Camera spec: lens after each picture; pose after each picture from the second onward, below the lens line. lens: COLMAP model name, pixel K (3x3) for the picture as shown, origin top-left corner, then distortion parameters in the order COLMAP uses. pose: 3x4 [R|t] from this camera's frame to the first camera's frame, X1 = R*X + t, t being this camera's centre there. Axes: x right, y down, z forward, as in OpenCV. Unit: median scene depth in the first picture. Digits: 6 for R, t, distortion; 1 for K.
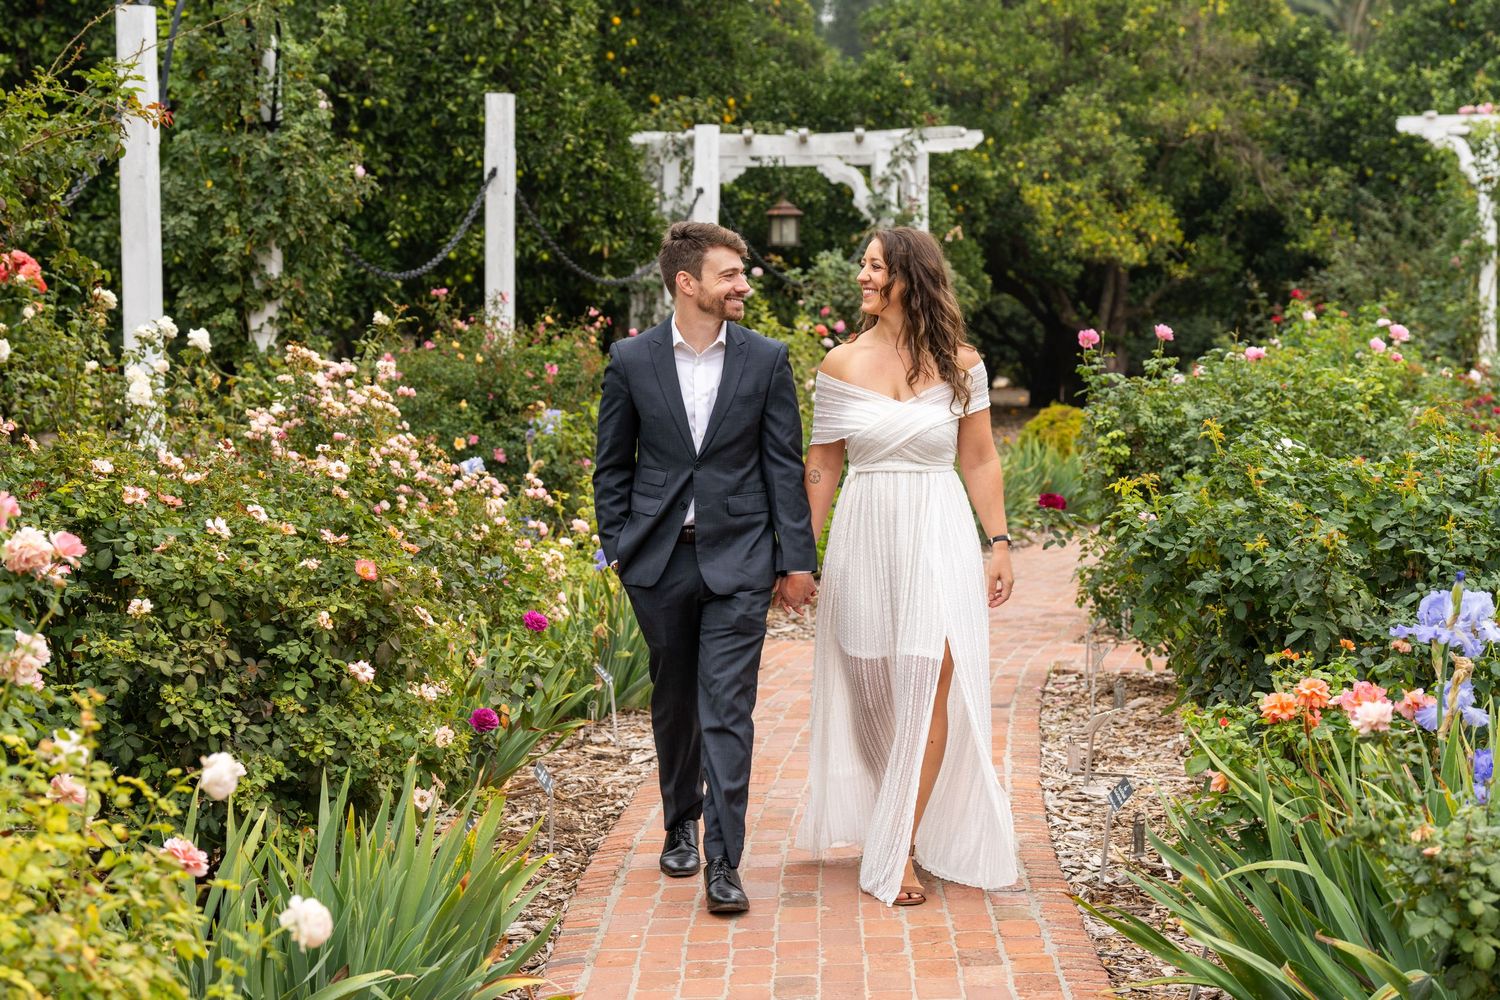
lens RADIAL K [[2838.7, 0, 753.6], [0, 2838.7, 510.7], [0, 0, 1]] dist [-0.015282, 0.000000]
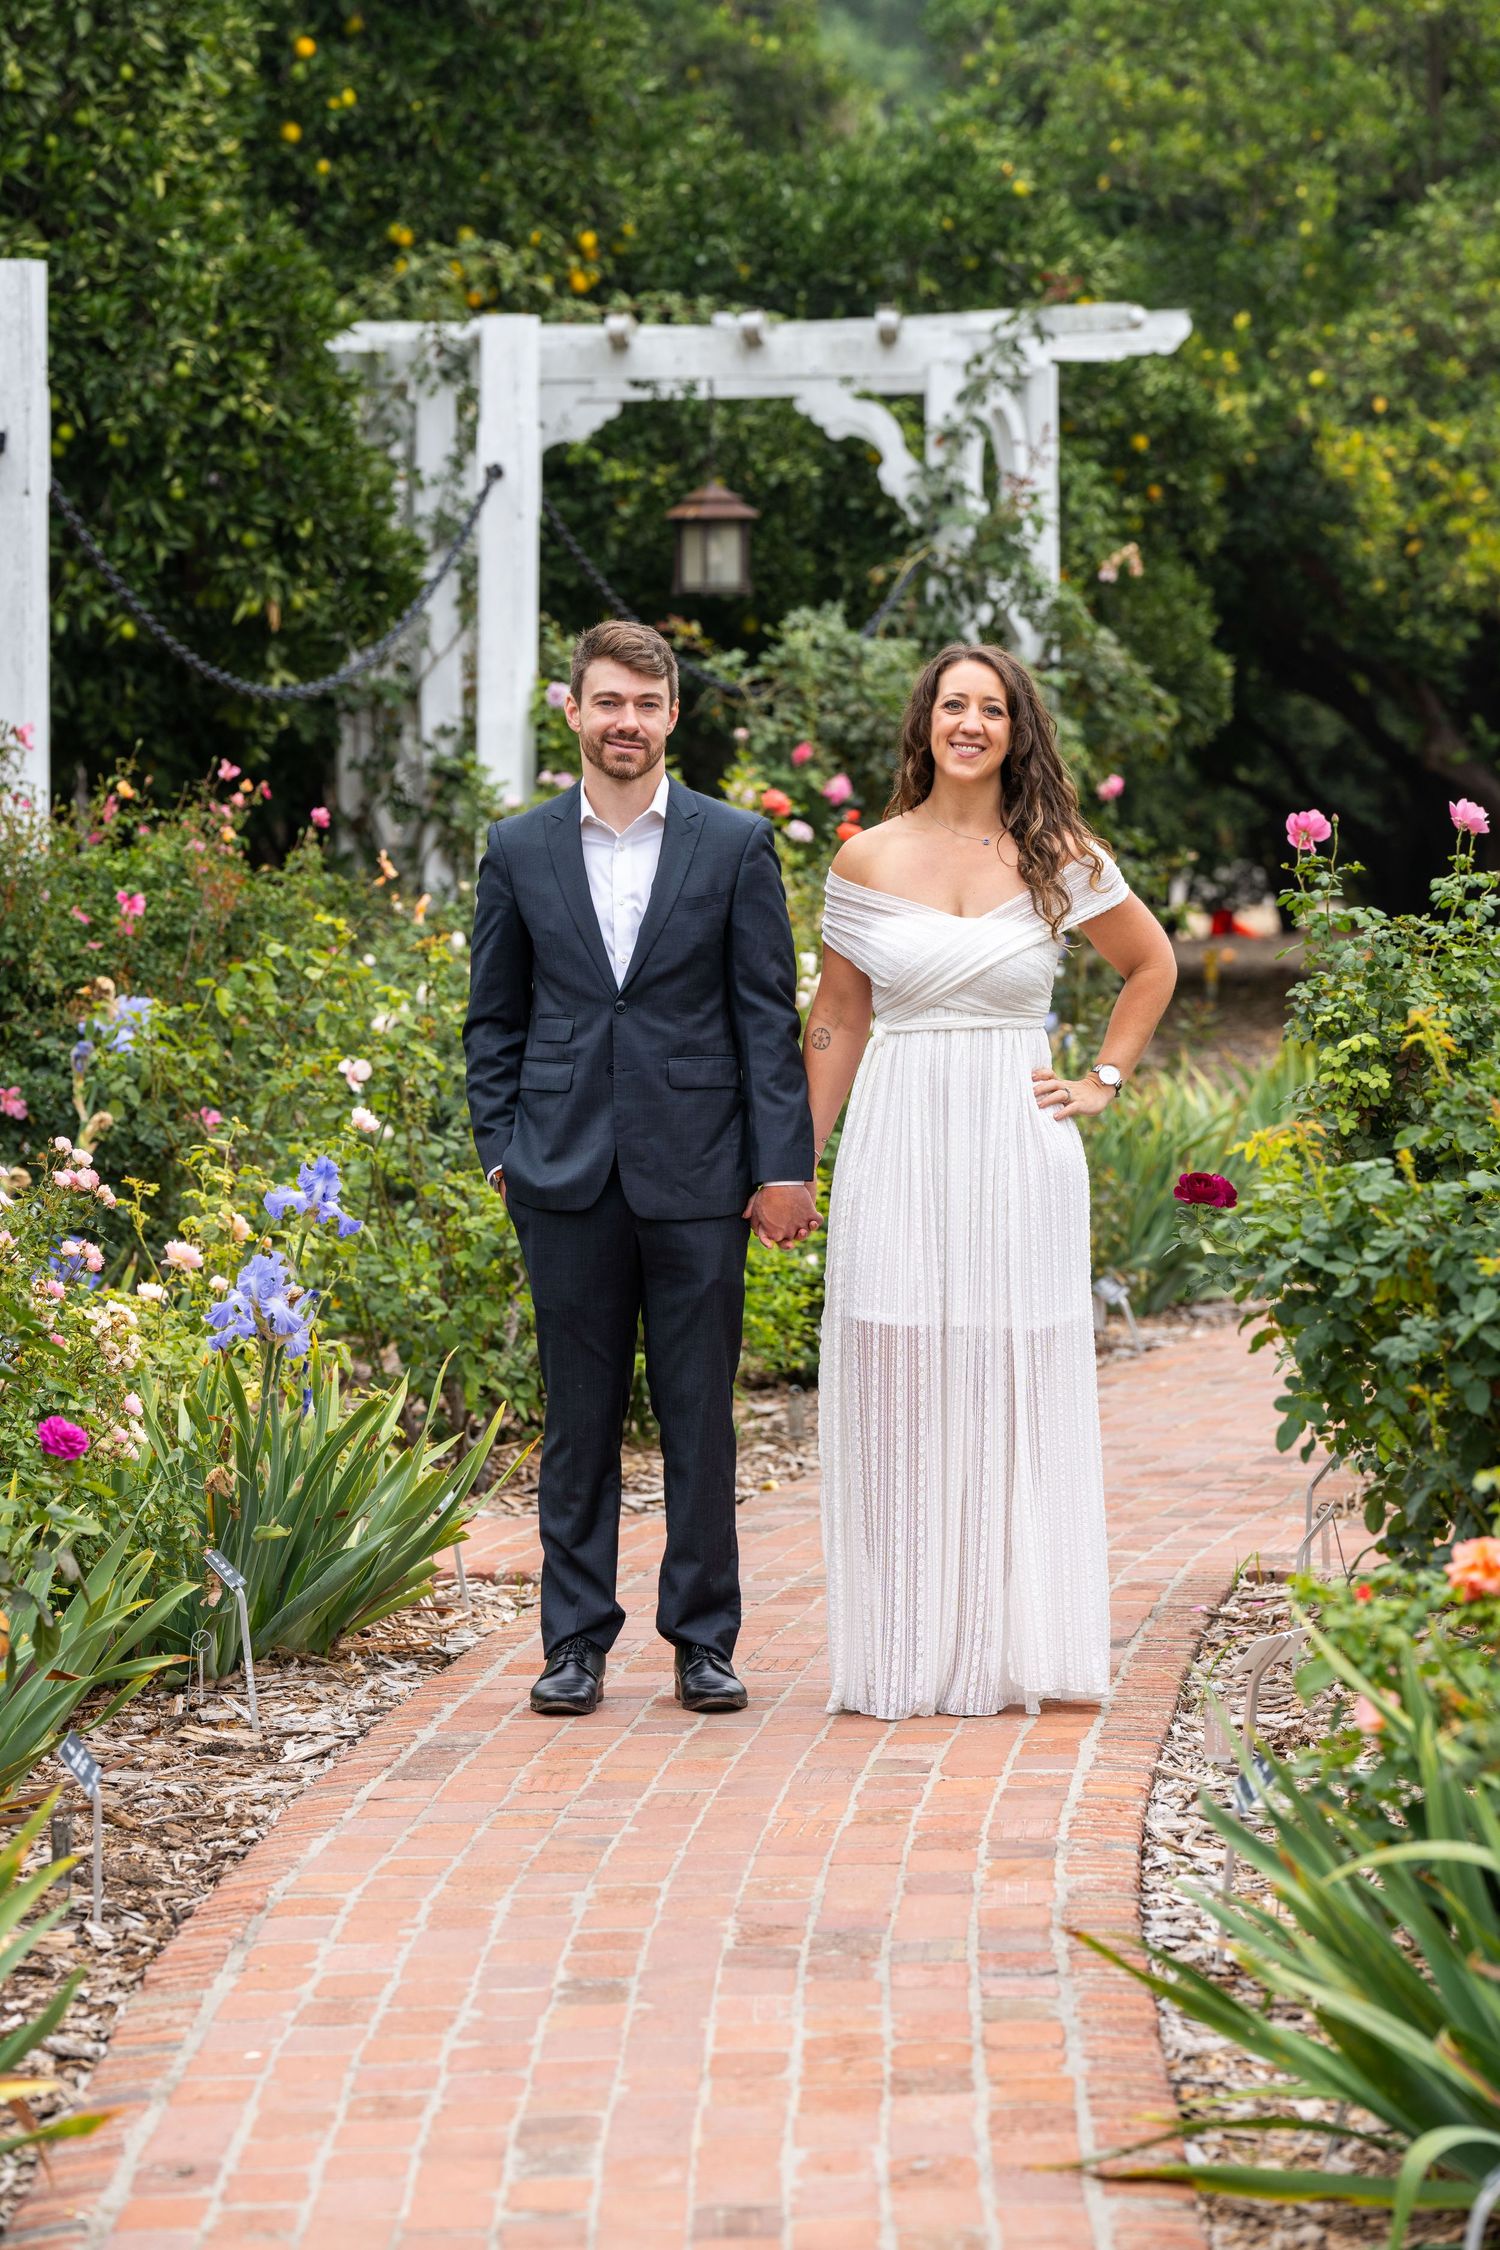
lens RADIAL K [[8531.5, 0, 748.6], [0, 8531.5, 1117.5], [0, 0, 1]] dist [-0.000993, 0.000000]
pose [[0.999895, -0.007650, -0.012343, 0.038827], [0.007405, 0.999777, -0.019762, 0.009265], [0.012491, 0.019668, 0.999729, -0.299883]]
